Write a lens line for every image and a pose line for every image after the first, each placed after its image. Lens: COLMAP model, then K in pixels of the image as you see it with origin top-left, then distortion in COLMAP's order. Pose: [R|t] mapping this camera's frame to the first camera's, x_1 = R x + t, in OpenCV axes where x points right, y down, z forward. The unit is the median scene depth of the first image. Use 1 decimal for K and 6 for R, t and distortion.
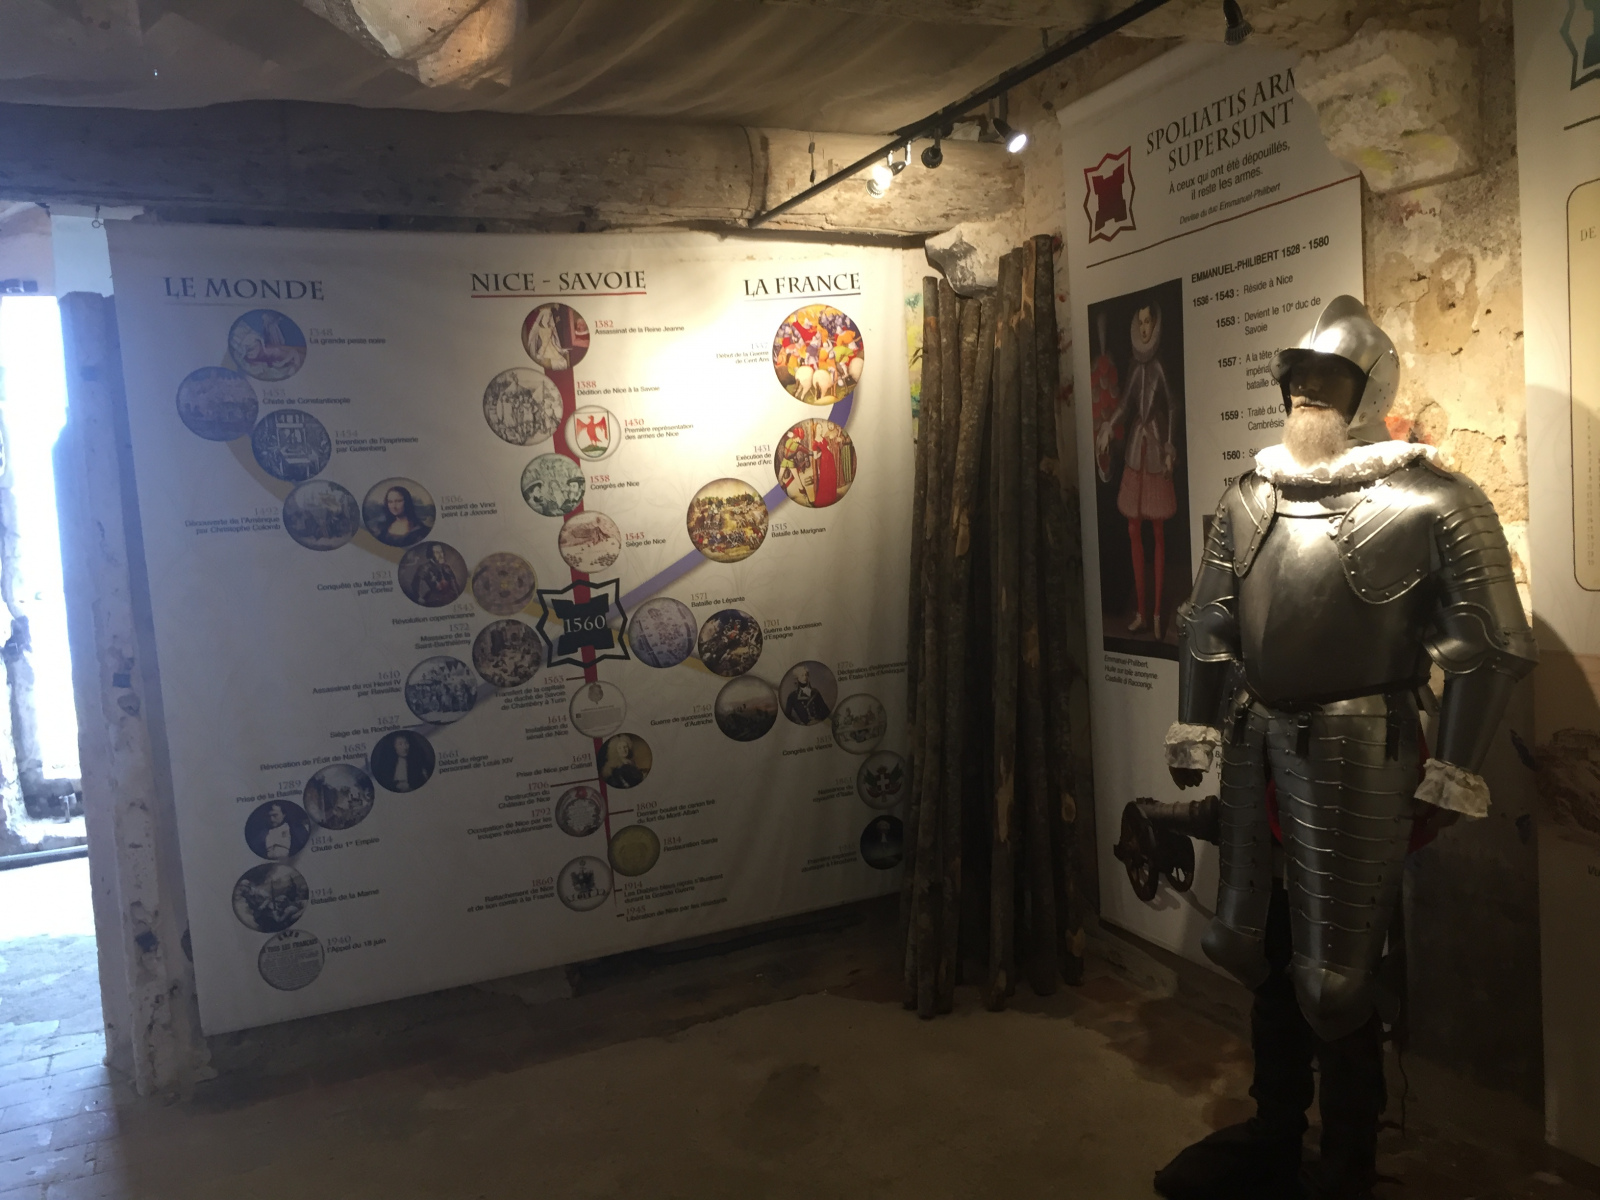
lens RADIAL K [[1374.9, 0, 794.5], [0, 1374.9, 604.1], [0, 0, 1]] dist [0.076140, -0.114815]
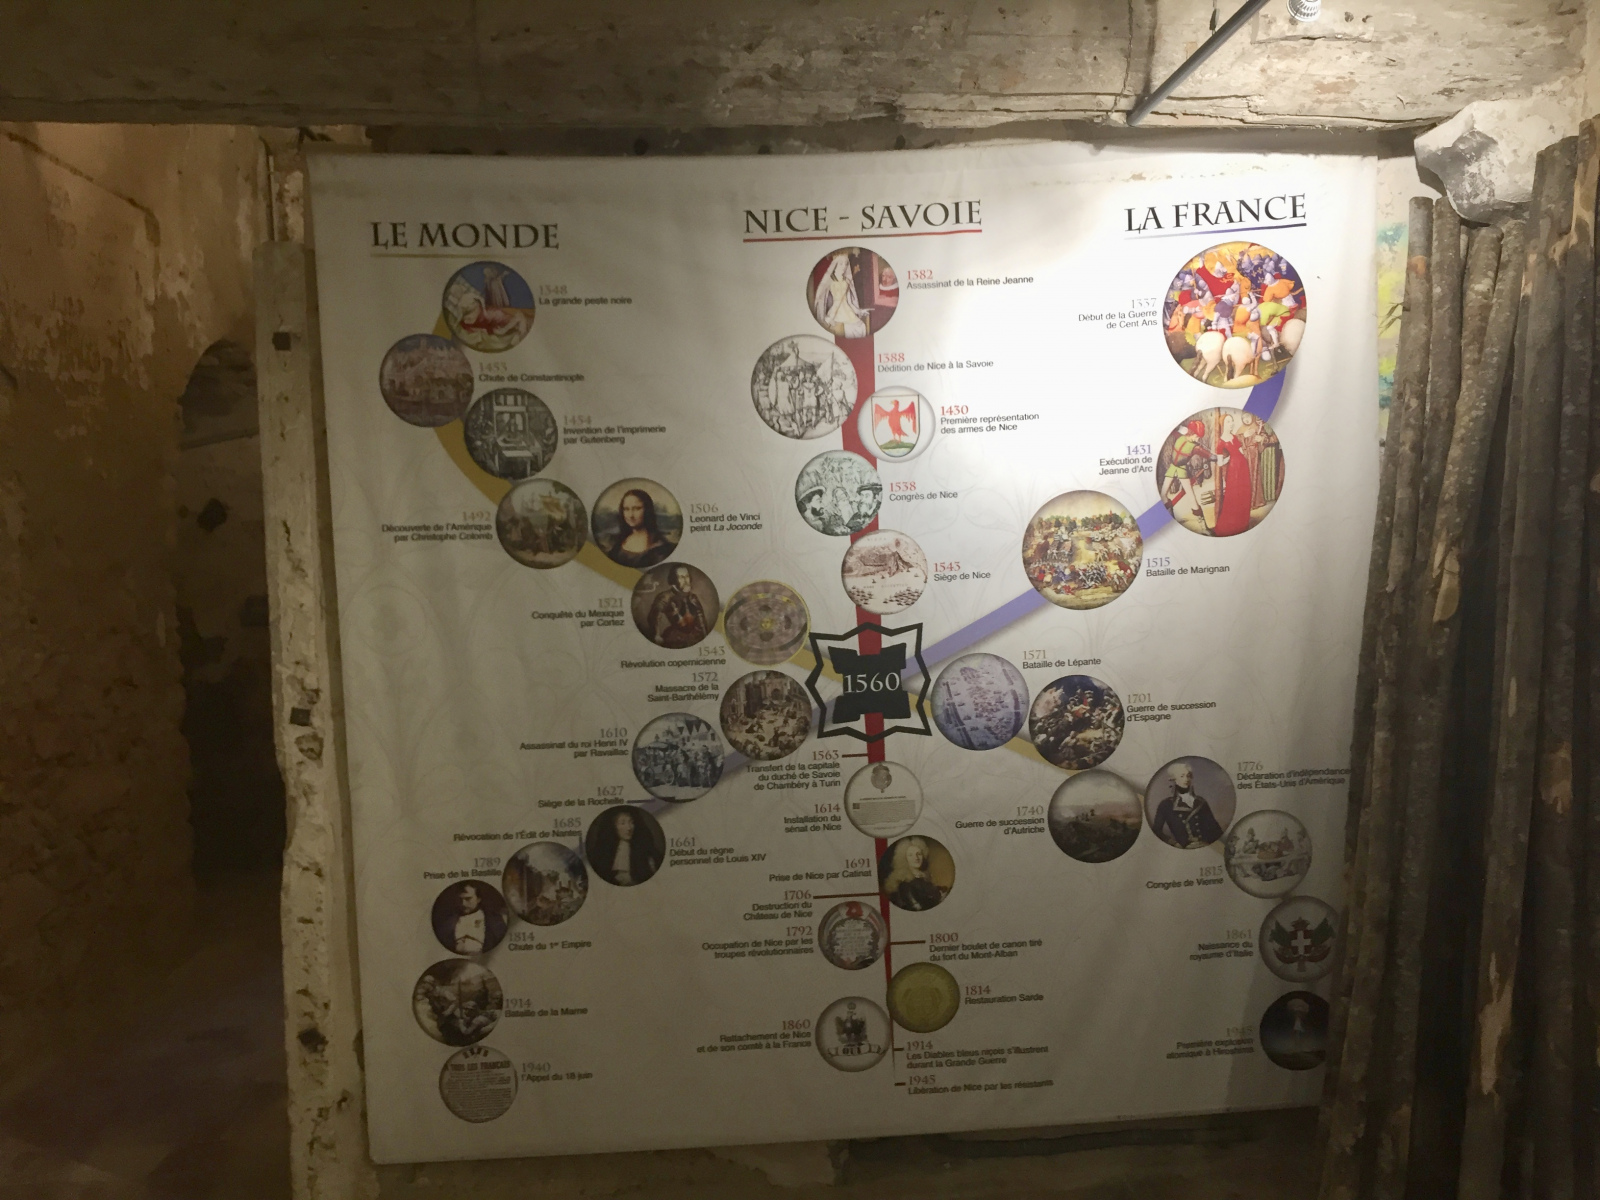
lens RADIAL K [[1374.9, 0, 794.5], [0, 1374.9, 604.1], [0, 0, 1]] dist [0.076140, -0.114815]
pose [[0.942312, 0.055768, -0.330057, 0.050654], [-0.058095, 0.998307, 0.002818, -0.027706], [0.329656, 0.016519, 0.943957, 0.295454]]
